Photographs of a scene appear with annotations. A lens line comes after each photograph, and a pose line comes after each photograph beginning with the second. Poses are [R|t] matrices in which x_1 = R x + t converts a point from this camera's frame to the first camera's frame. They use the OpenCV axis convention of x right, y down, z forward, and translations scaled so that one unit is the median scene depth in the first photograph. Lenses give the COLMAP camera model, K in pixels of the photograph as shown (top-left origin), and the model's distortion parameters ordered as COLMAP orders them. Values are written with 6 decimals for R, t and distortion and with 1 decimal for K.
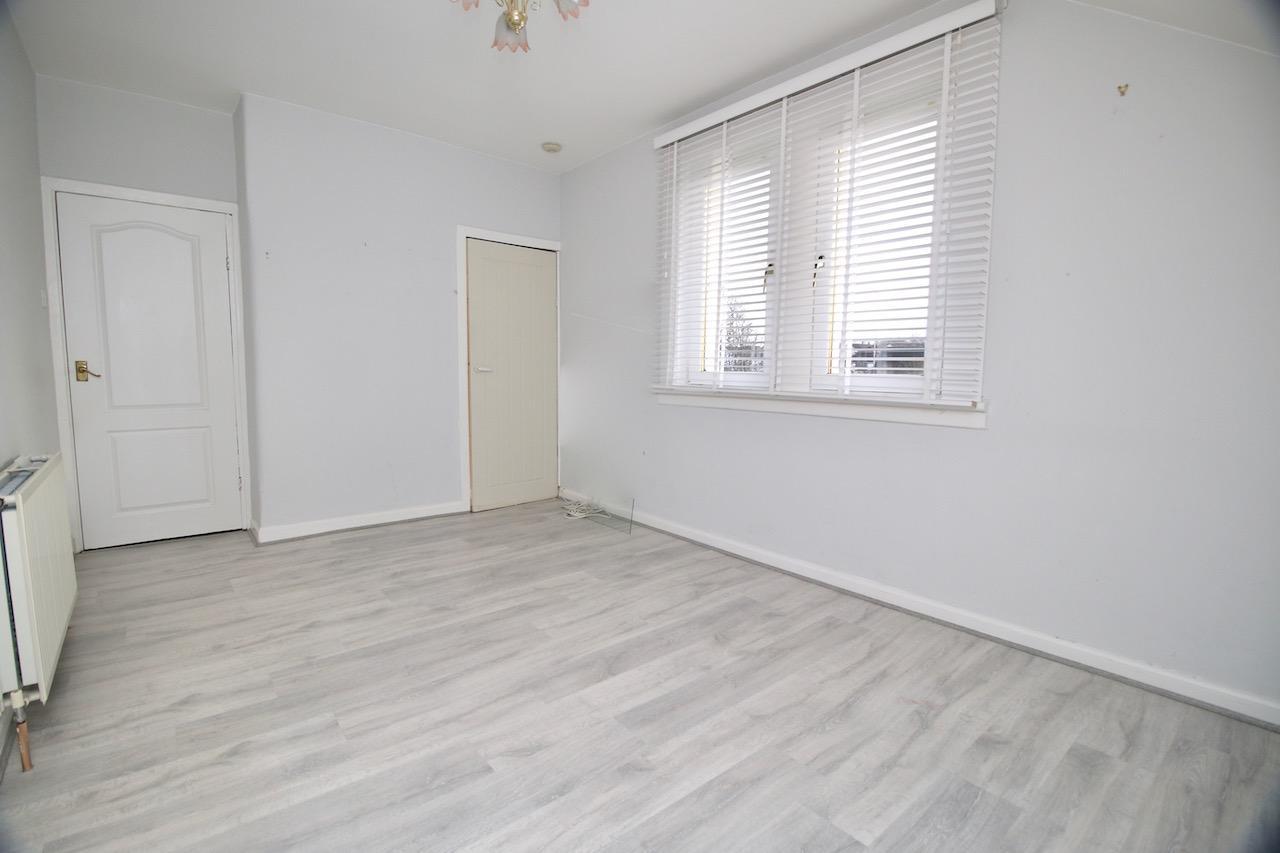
lens RADIAL K [[589.3, 0, 632.3], [0, 589.3, 422.1], [0, 0, 1]] dist [-0.001687, -0.012088]
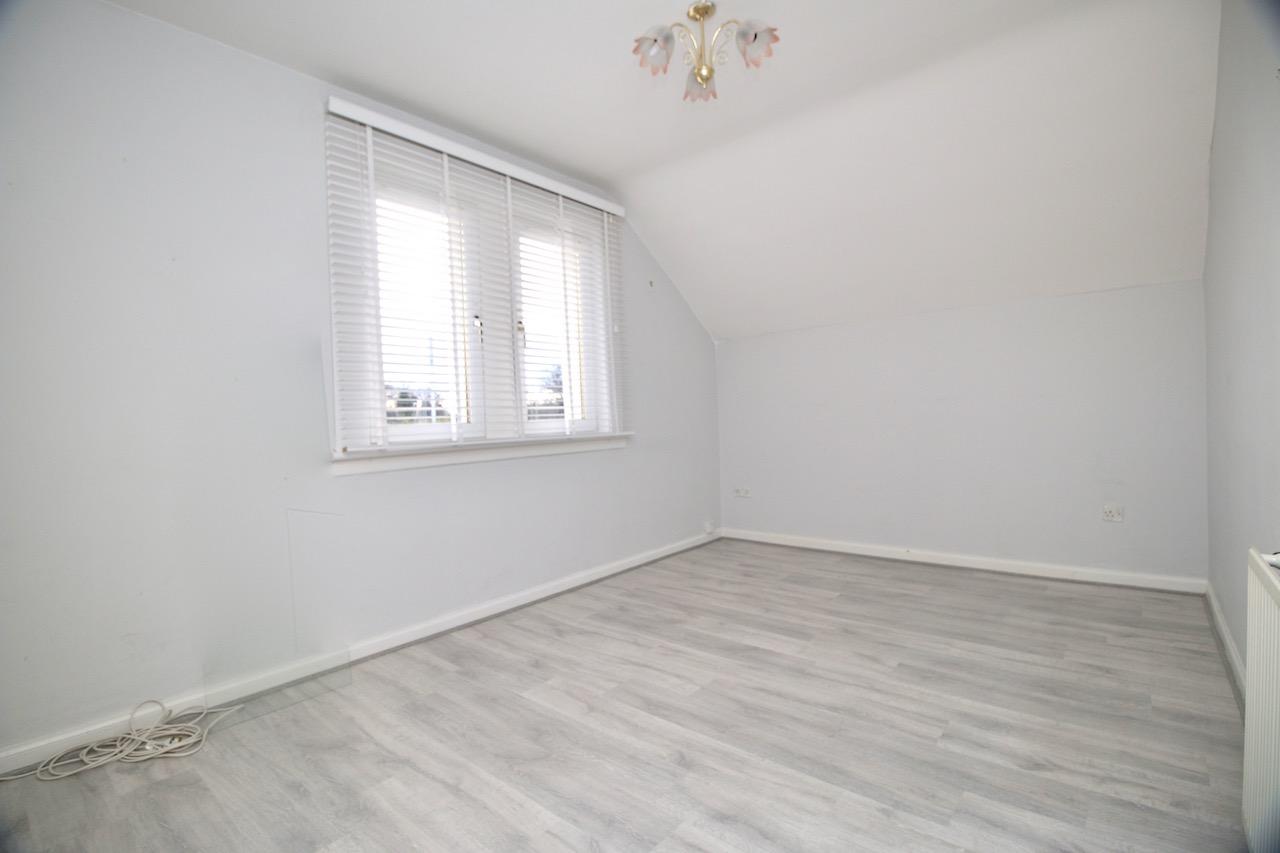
lens RADIAL K [[589.3, 0, 632.3], [0, 589.3, 422.1], [0, 0, 1]] dist [-0.001687, -0.012088]
pose [[-0.173459, -0.012513, 0.984762, -1.200421], [0.127929, 0.991161, 0.035128, -0.129915], [-0.976497, 0.132073, -0.170325, 1.376343]]
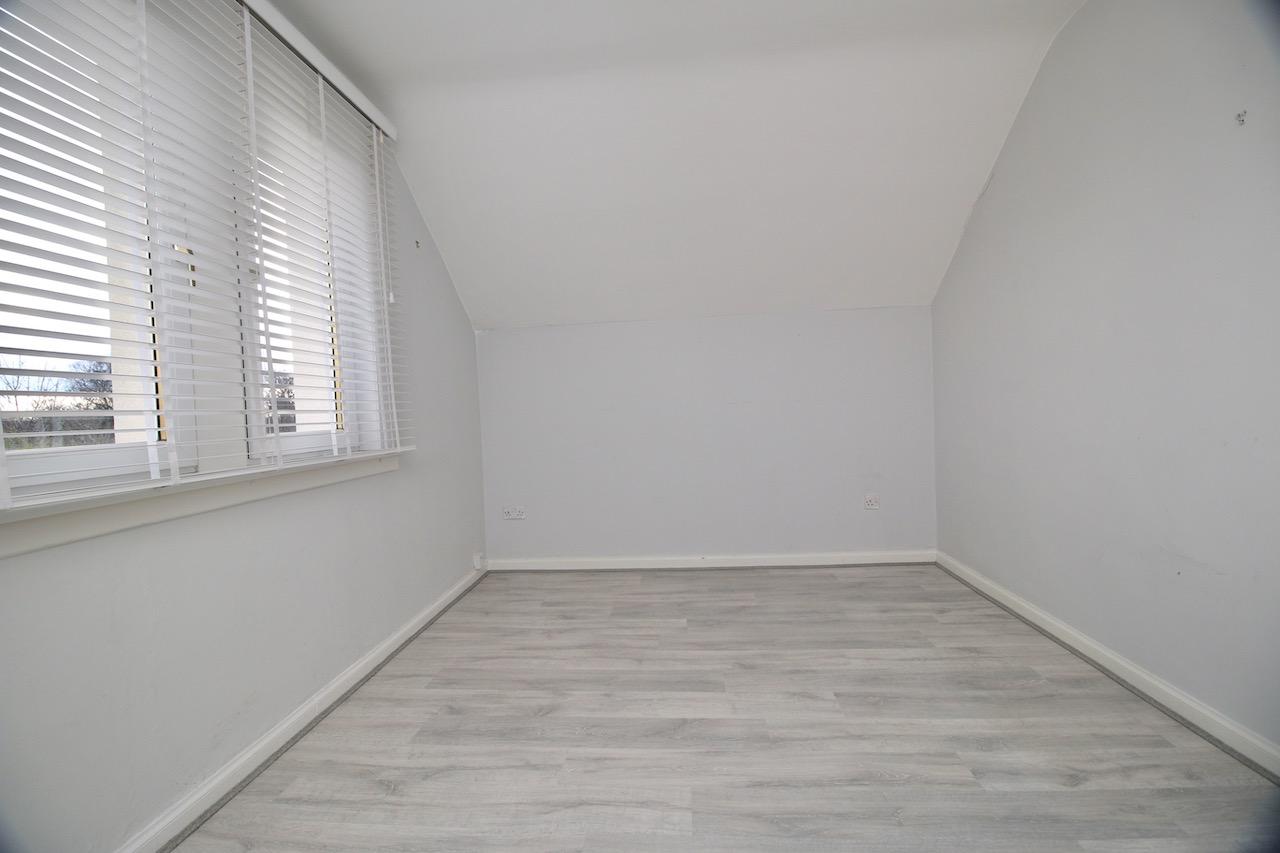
lens RADIAL K [[589.3, 0, 632.3], [0, 589.3, 422.1], [0, 0, 1]] dist [-0.001687, -0.012088]
pose [[-0.712145, 0.004441, 0.702018, -0.646755], [0.102362, 0.989950, 0.097577, -0.165246], [-0.694529, 0.141349, -0.705443, 1.640094]]
